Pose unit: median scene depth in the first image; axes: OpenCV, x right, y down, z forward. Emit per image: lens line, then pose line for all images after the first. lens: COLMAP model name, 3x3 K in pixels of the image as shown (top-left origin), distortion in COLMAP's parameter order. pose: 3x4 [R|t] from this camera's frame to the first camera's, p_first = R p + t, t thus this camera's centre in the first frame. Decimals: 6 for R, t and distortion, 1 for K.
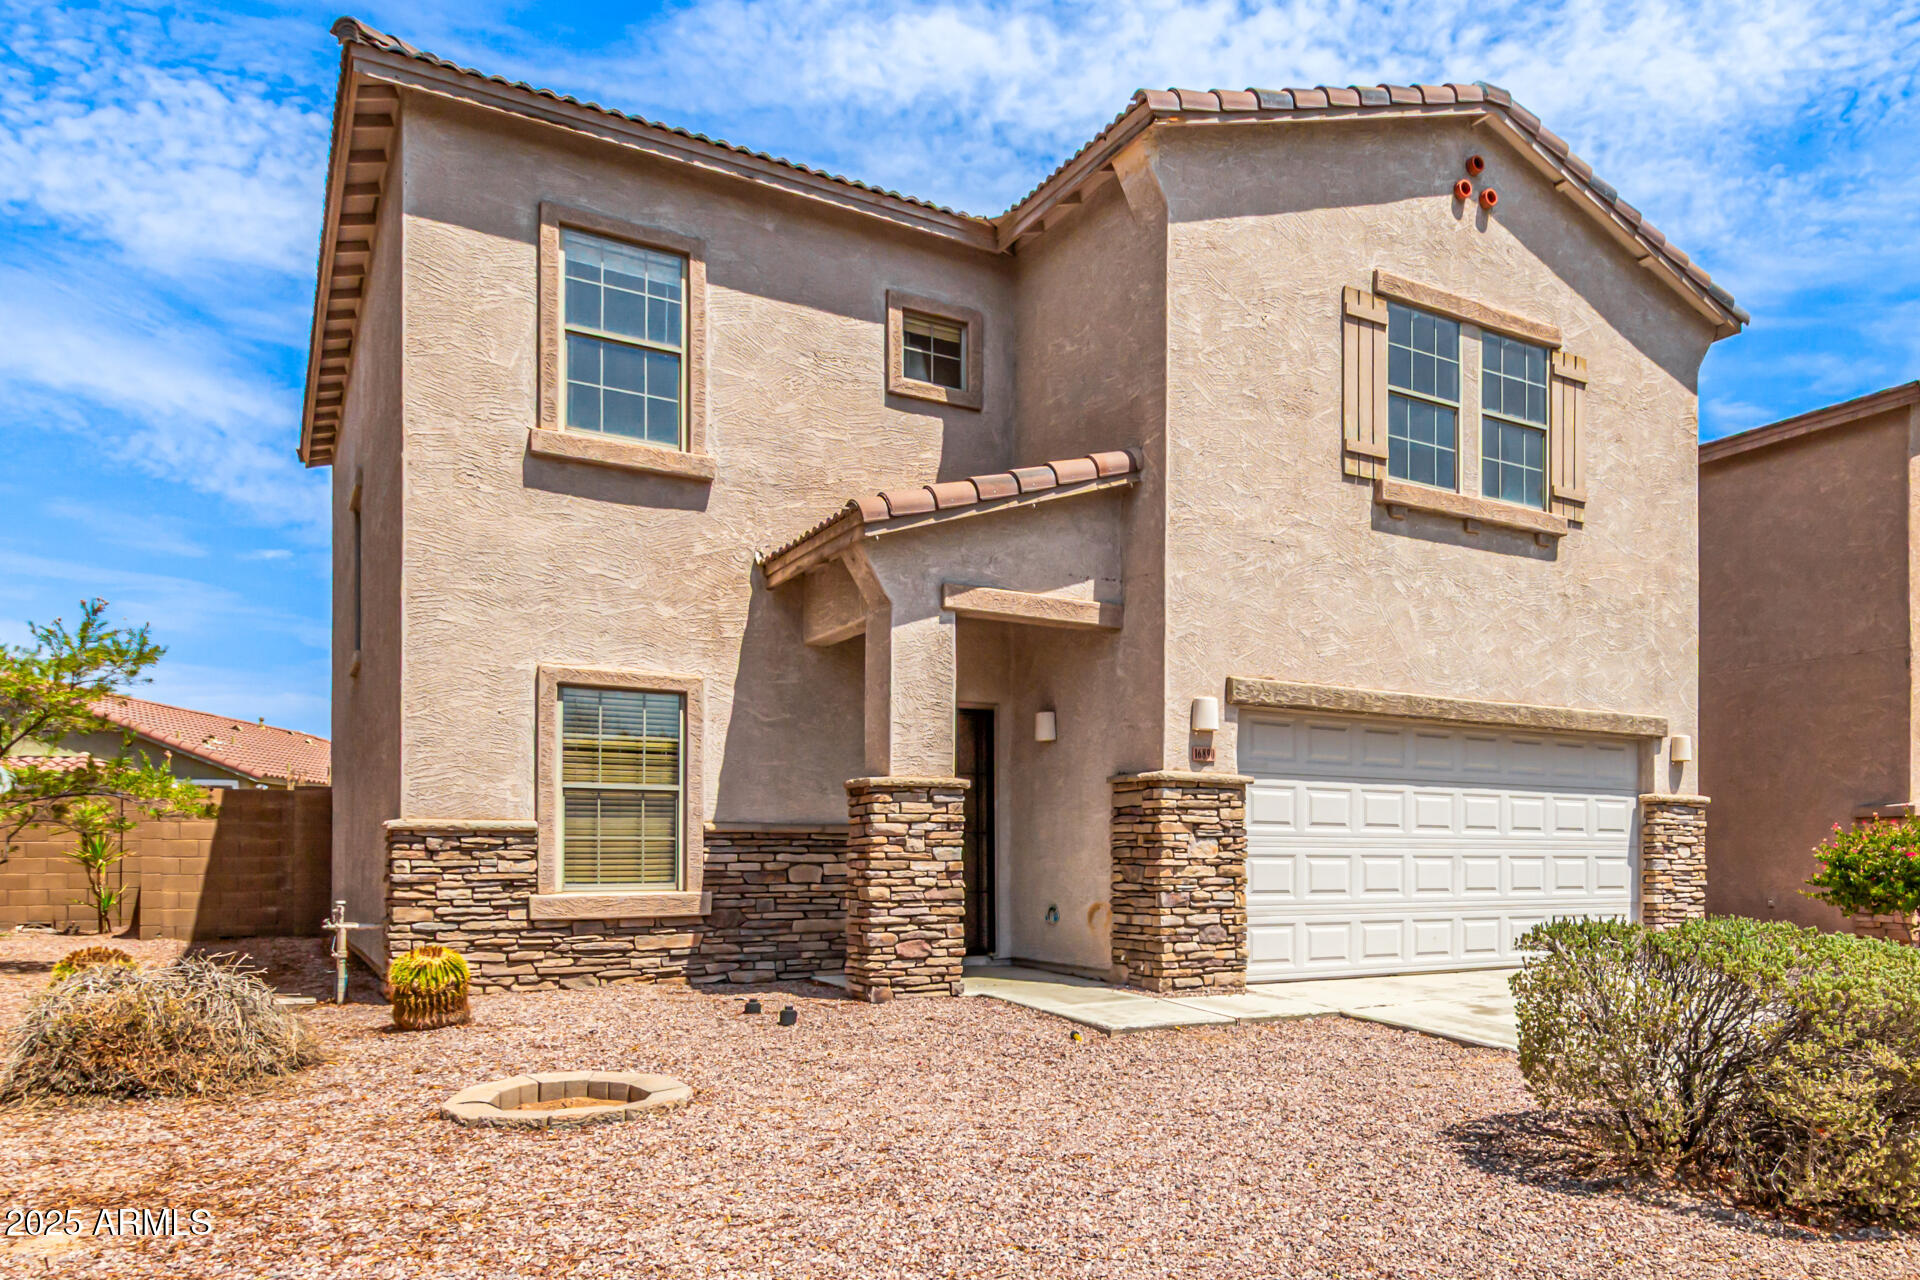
lens RADIAL K [[1483.8, 0, 960.4], [0, 1483.8, 819.7], [0, 0, 1]] dist [0.014276, -0.000545]
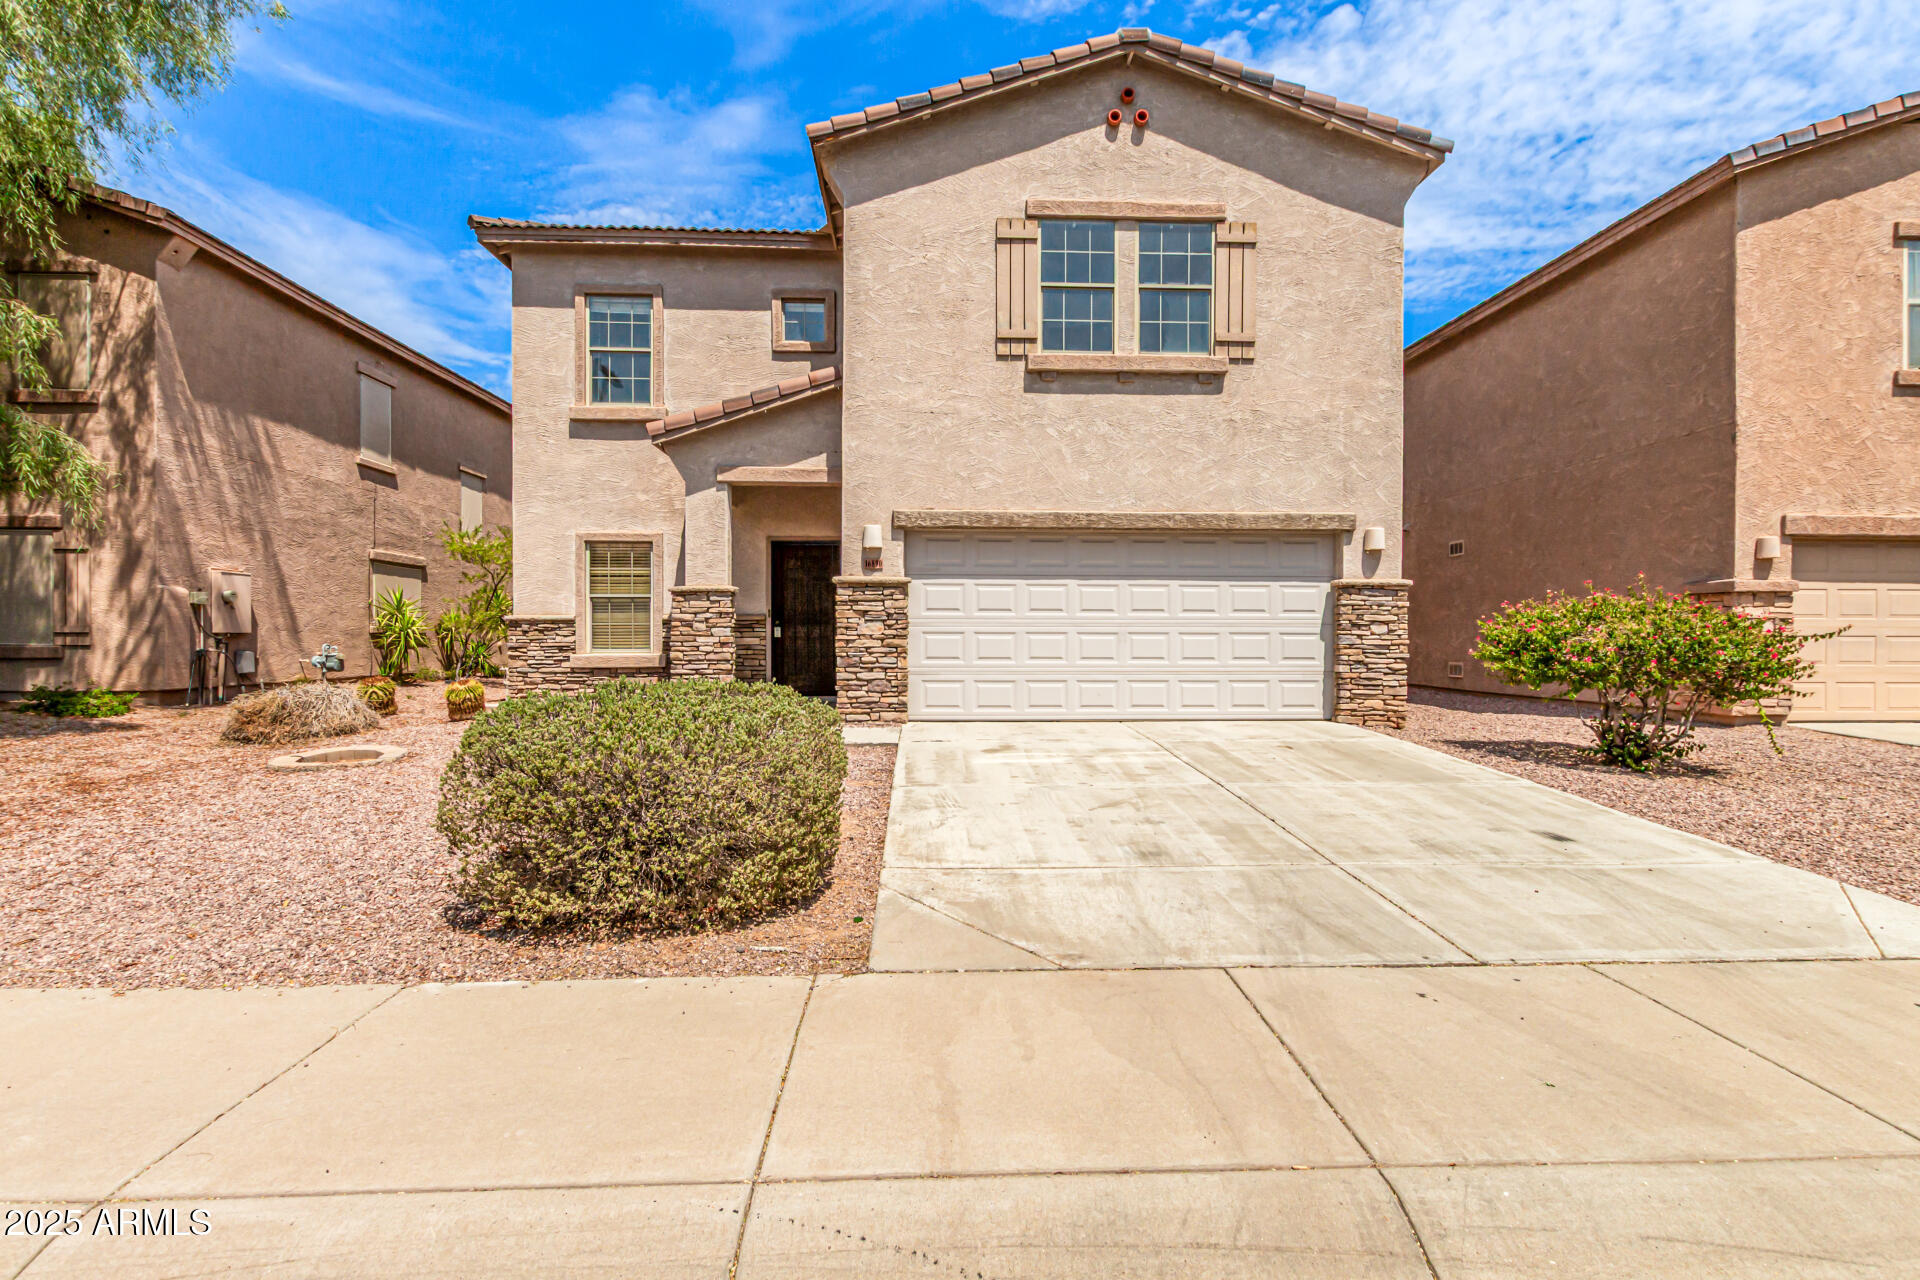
lens RADIAL K [[882.5, 0, 960.0], [0, 882.5, 627.8], [0, 0, 1]] dist [0.004779, -0.001271]
pose [[0.846715, -0.005424, -0.532019, 0.653505], [0.014119, 0.999825, 0.012278, 0.009061], [0.531859, -0.017907, 0.846643, 0.281050]]
